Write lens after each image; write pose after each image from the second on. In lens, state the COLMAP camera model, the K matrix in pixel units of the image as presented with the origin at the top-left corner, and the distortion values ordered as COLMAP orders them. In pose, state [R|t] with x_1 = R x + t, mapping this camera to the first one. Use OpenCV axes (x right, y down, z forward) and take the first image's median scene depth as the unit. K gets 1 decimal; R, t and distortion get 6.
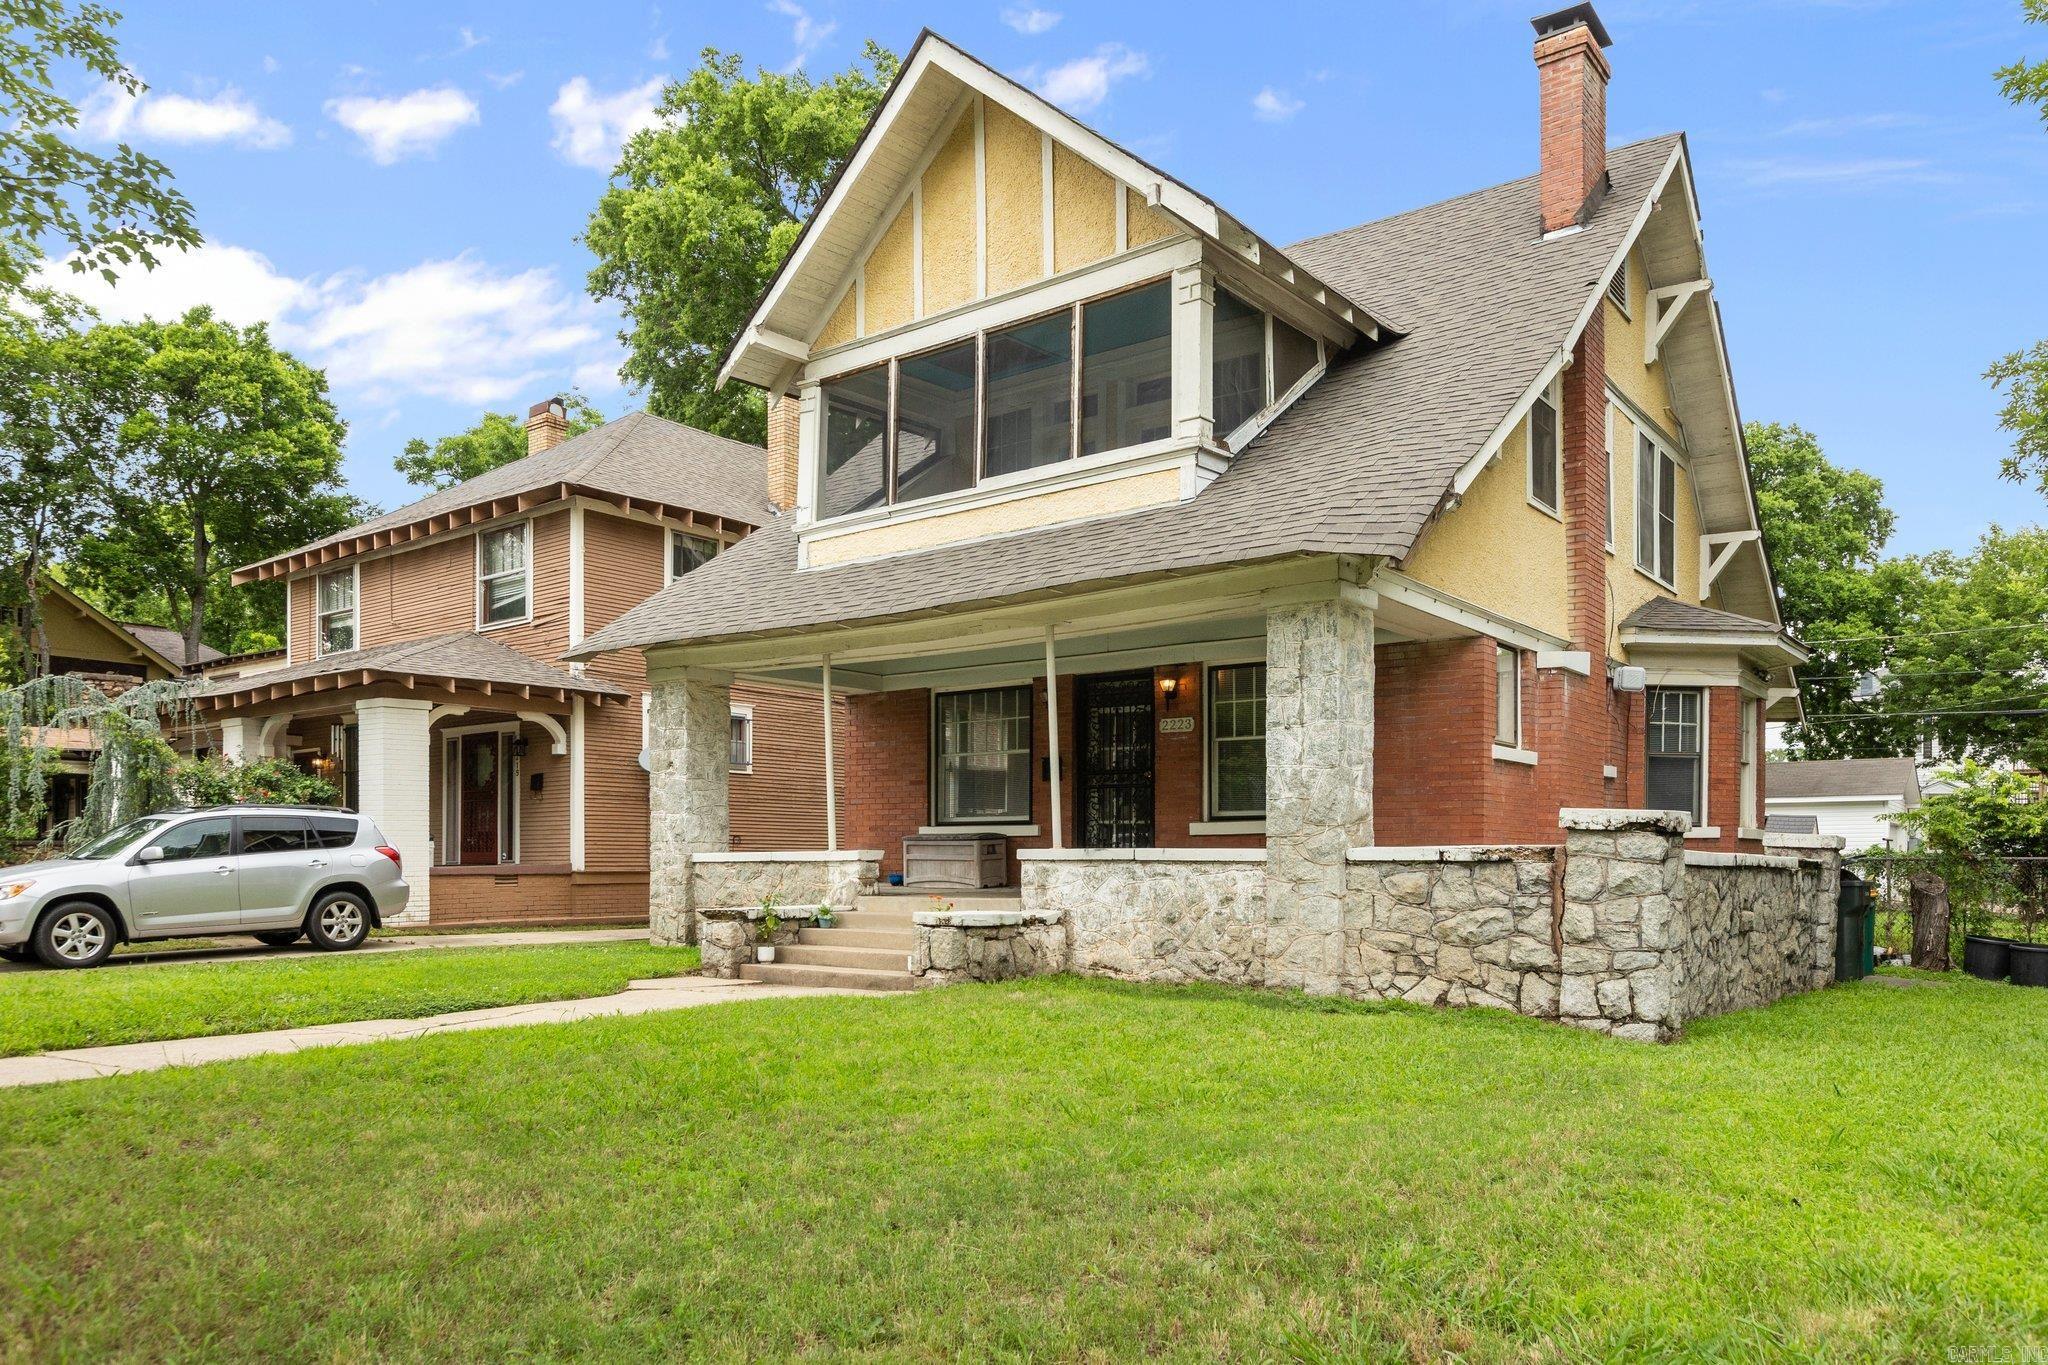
lens RADIAL K [[1392.9, 0, 1017.1], [0, 1392.9, 849.1], [0, 0, 1]] dist [0.010366, -0.007882]
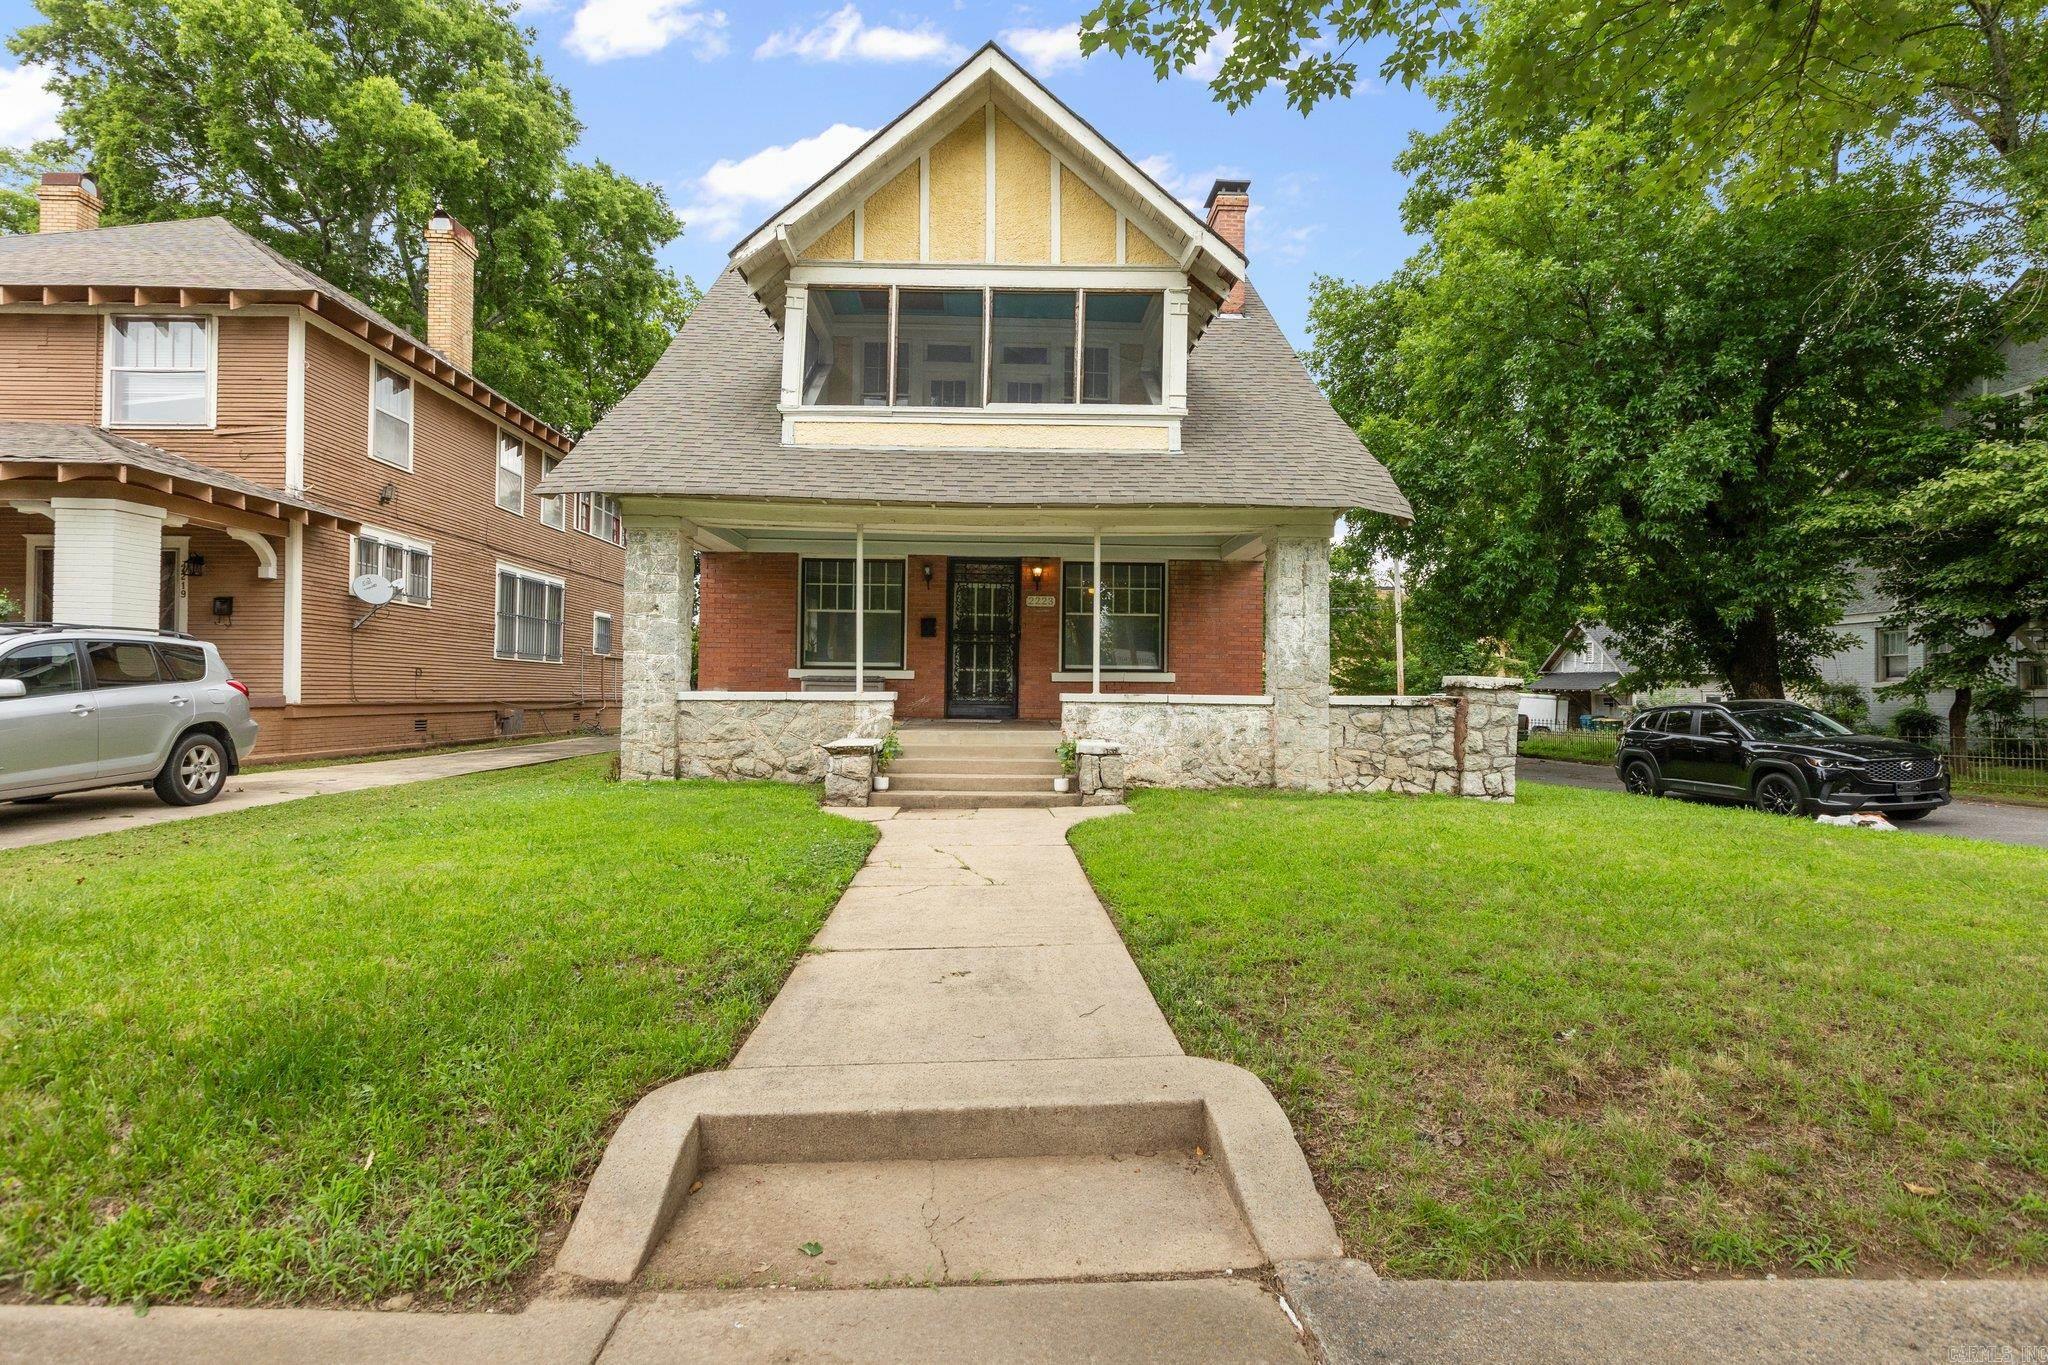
lens RADIAL K [[1002.7, 0, 1009.5], [0, 1002.7, 673.6], [0, 0, 1]] dist [-0.003738, 0.000610]
pose [[0.775314, 0.017780, 0.631326, -0.598994], [-0.014670, 0.999841, -0.010142, -0.007877], [-0.631406, -0.001398, 0.775451, 0.280425]]
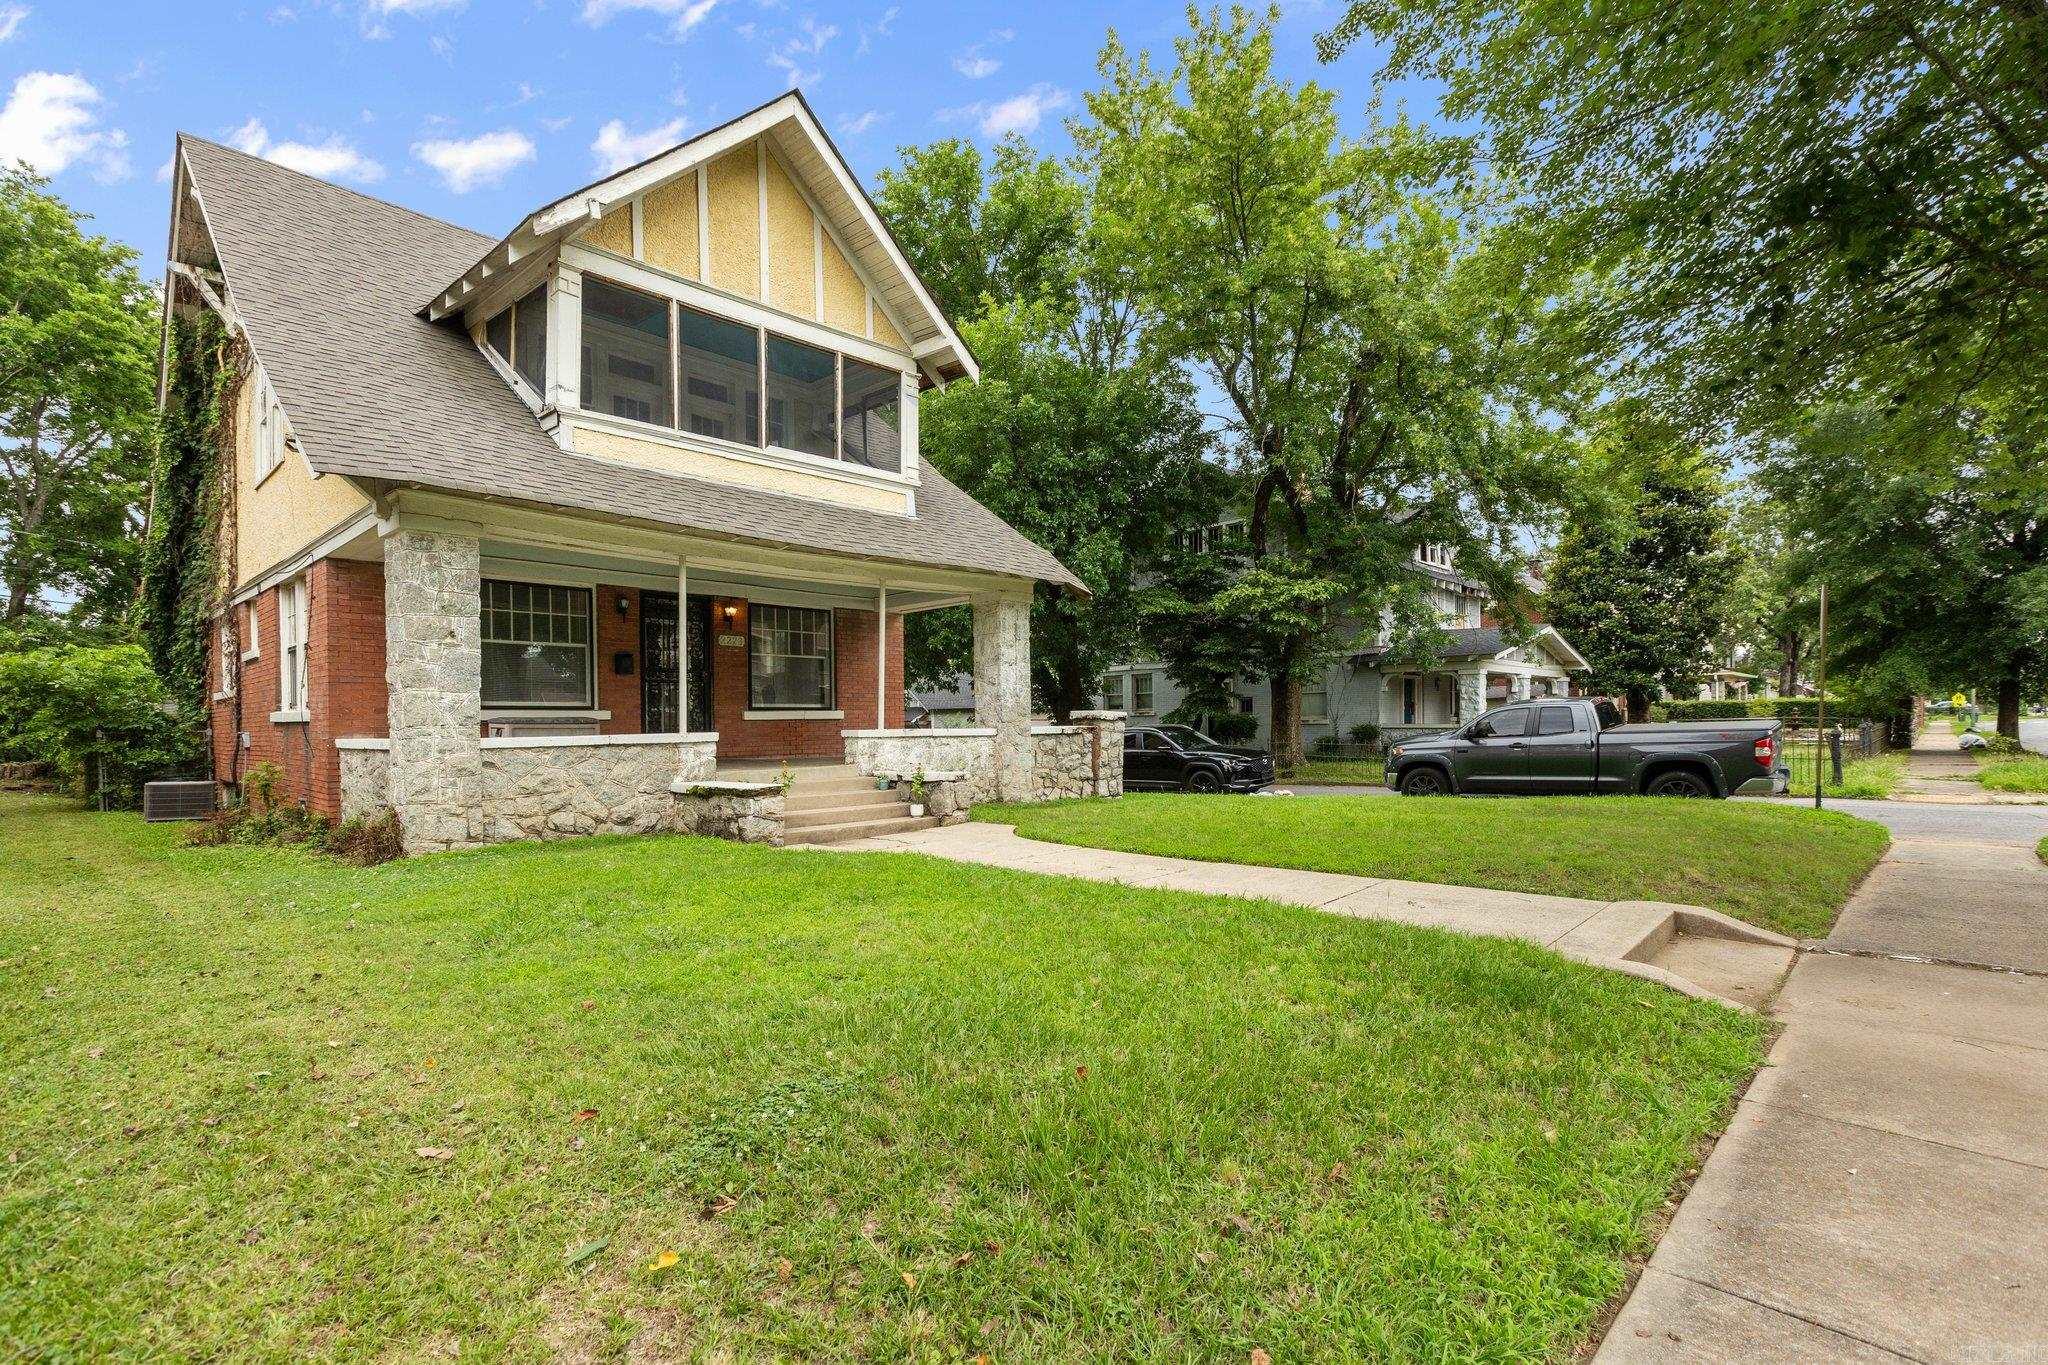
lens RADIAL K [[982.7, 0, 1016.8], [0, 982.7, 743.4], [0, 0, 1]] dist [0.003152, 0.000276]
pose [[0.106331, -0.019916, 0.994131, -0.930987], [0.005489, 0.999796, 0.019442, -0.004880], [-0.994316, 0.003390, 0.106419, 0.688006]]
